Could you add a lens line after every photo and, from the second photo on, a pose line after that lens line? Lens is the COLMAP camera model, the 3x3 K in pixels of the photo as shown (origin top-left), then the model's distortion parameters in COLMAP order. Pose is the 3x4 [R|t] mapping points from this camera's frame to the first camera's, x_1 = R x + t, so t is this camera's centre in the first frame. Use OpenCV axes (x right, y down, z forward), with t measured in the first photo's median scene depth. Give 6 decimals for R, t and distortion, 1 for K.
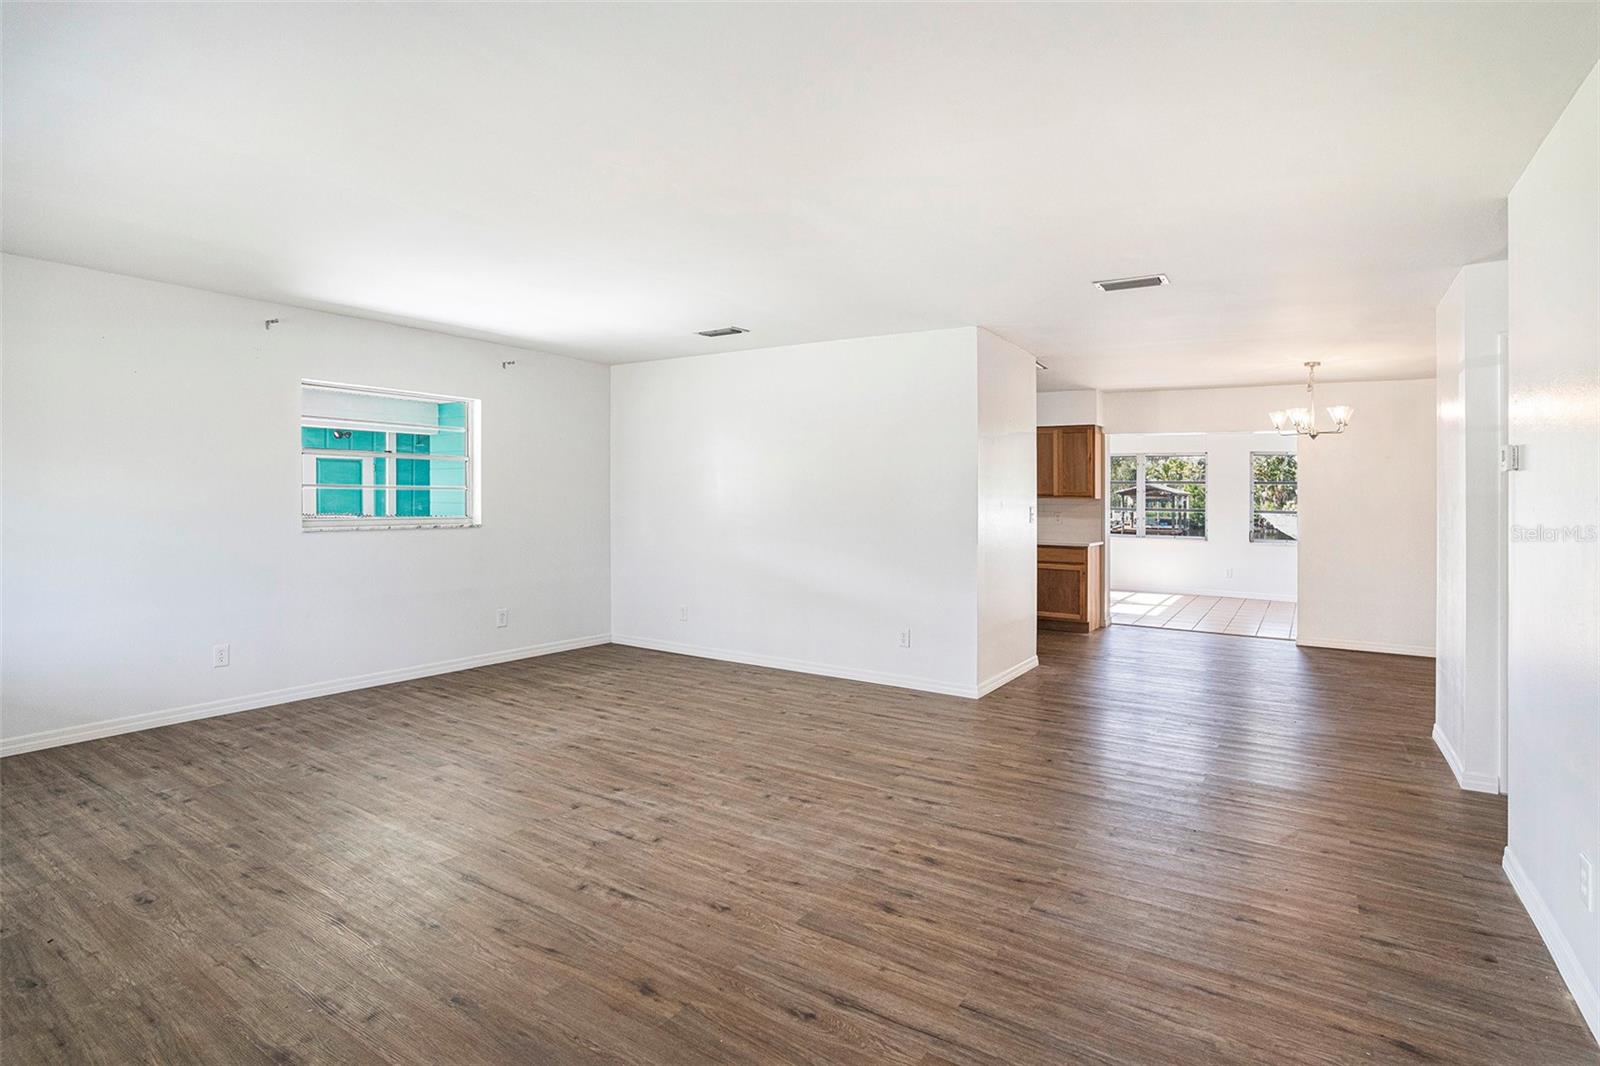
lens RADIAL K [[782.2, 0, 800.6], [0, 782.2, 522.9], [0, 0, 1]] dist [-0.000262, 0.000792]
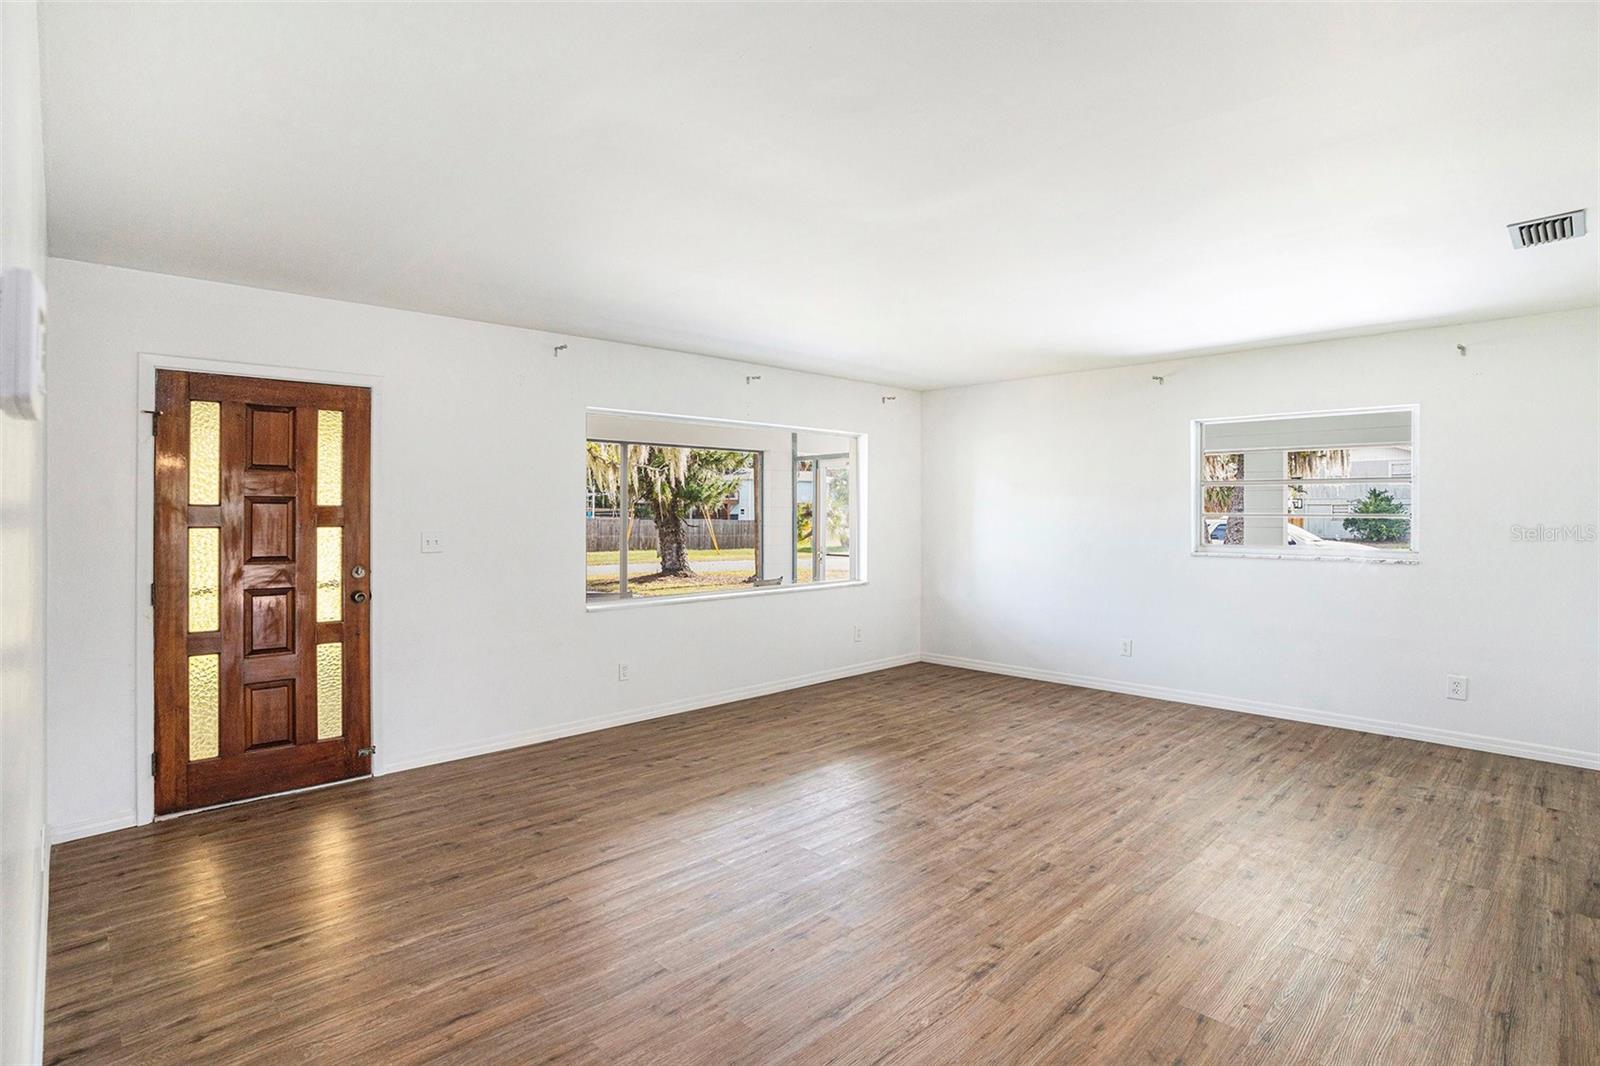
lens RADIAL K [[782.2, 0, 797.9], [0, 782.2, 530.5], [0, 0, 1]] dist [-0.000262, 0.000792]
pose [[-0.216627, -0.006039, -0.976236, 0.841869], [-0.021036, 0.999778, -0.001517, -0.018178], [0.976028, 0.020208, -0.216706, 0.970684]]
